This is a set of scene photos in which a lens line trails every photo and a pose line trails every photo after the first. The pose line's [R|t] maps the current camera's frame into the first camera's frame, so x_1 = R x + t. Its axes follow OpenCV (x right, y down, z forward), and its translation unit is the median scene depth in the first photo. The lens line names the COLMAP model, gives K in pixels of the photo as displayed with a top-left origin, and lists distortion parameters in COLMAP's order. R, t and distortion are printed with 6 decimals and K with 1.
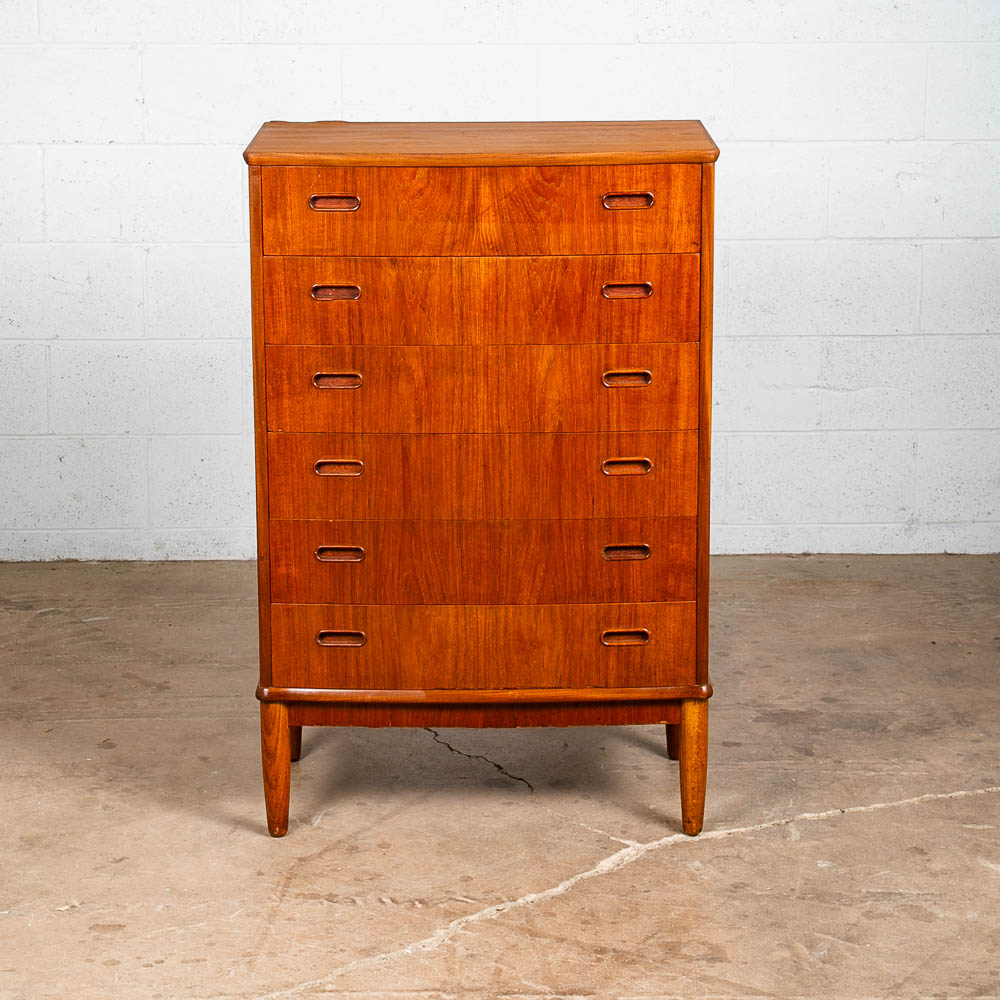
lens RADIAL K [[2772.2, 0, 500.4], [0, 2772.2, 420.9], [0, 0, 1]] dist [0.127151, 0.566475]
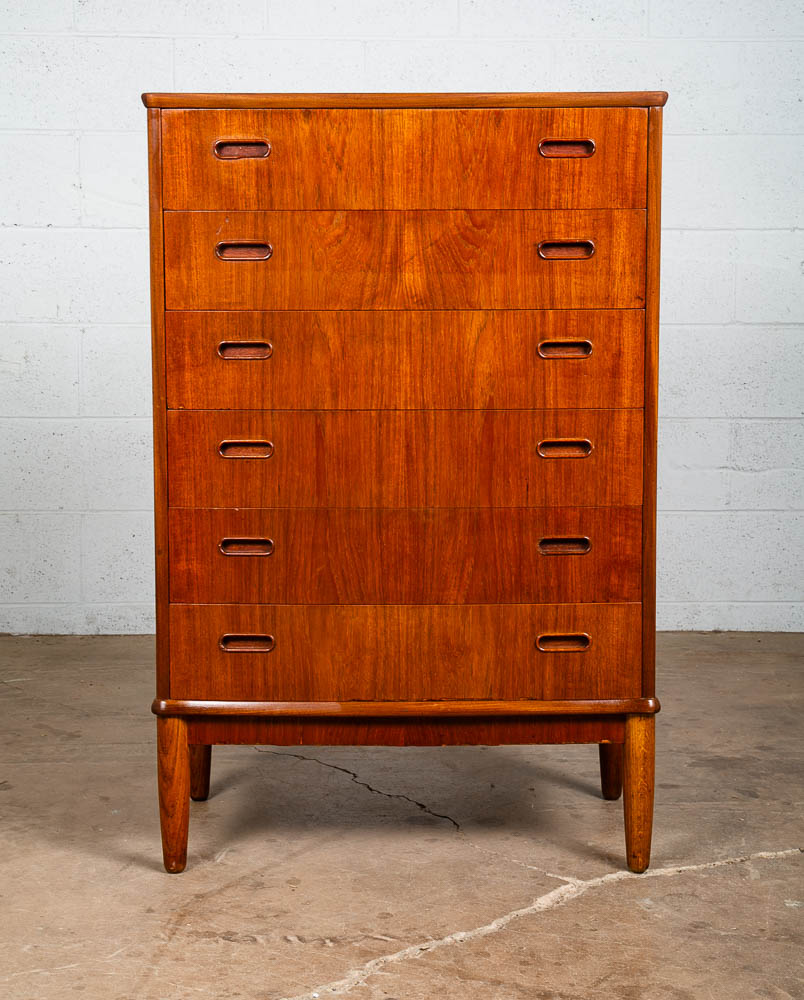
lens RADIAL K [[1995.7, 0, 413.0], [0, 1995.7, 446.1], [0, 0, 1]] dist [0.190026, 0.112066]
pose [[0.999997, 0.001917, -0.001812, -0.002624], [-0.002104, 0.993985, -0.109499, 0.086326], [0.001592, 0.109503, 0.993985, 0.350178]]
